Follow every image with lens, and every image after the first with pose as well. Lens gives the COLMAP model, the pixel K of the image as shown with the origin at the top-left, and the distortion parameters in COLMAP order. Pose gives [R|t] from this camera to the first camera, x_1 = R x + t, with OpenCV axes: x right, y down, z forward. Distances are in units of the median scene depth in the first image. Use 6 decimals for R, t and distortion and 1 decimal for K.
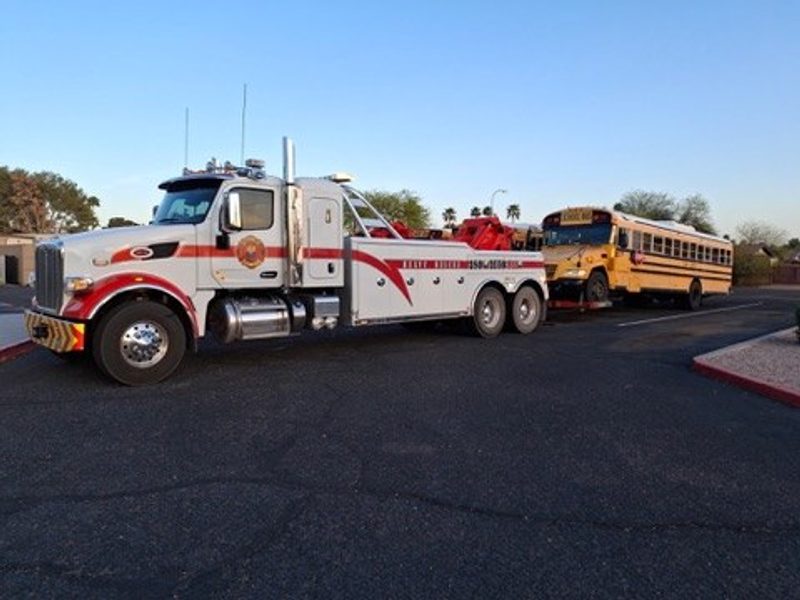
lens RADIAL K [[603.0, 0, 400.1], [0, 603.0, 286.5], [0, 0, 1]] dist [0.159670, -0.282337]
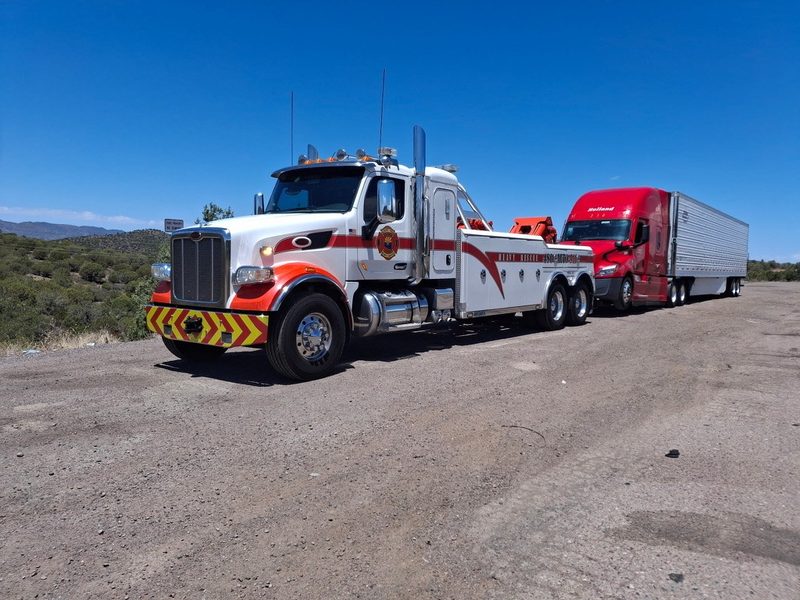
lens RADIAL K [[603.0, 0, 400.1], [0, 603.0, 286.5], [0, 0, 1]] dist [0.159670, -0.282337]
pose [[0.988731, -0.003771, 0.149658, -0.354579], [0.003594, 0.999992, 0.001450, 0.011558], [-0.149663, -0.000896, 0.988737, 0.038771]]
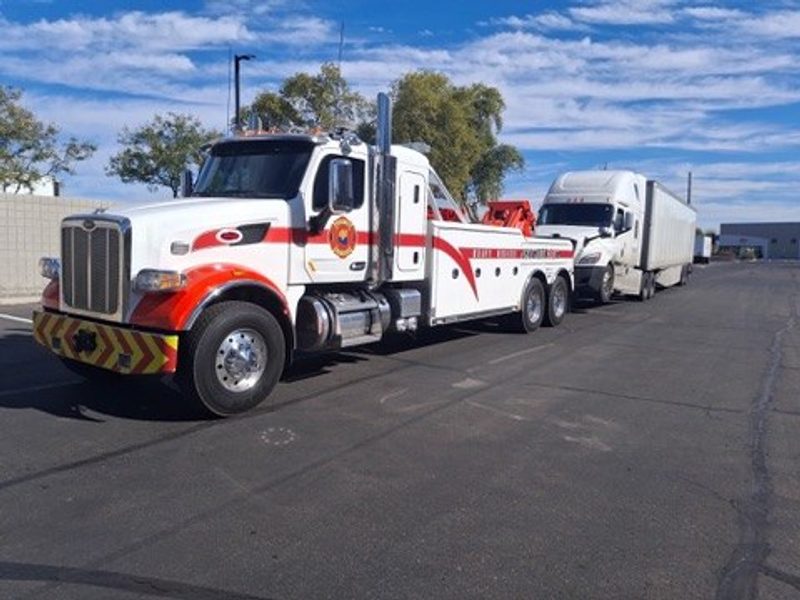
lens RADIAL K [[603.0, 0, 400.1], [0, 603.0, 286.5], [0, 0, 1]] dist [0.159670, -0.282337]
pose [[0.978121, 0.010237, 0.207785, -0.320876], [-0.018058, 0.999197, 0.035775, -0.020989], [-0.207251, -0.038745, 0.977520, 0.199470]]
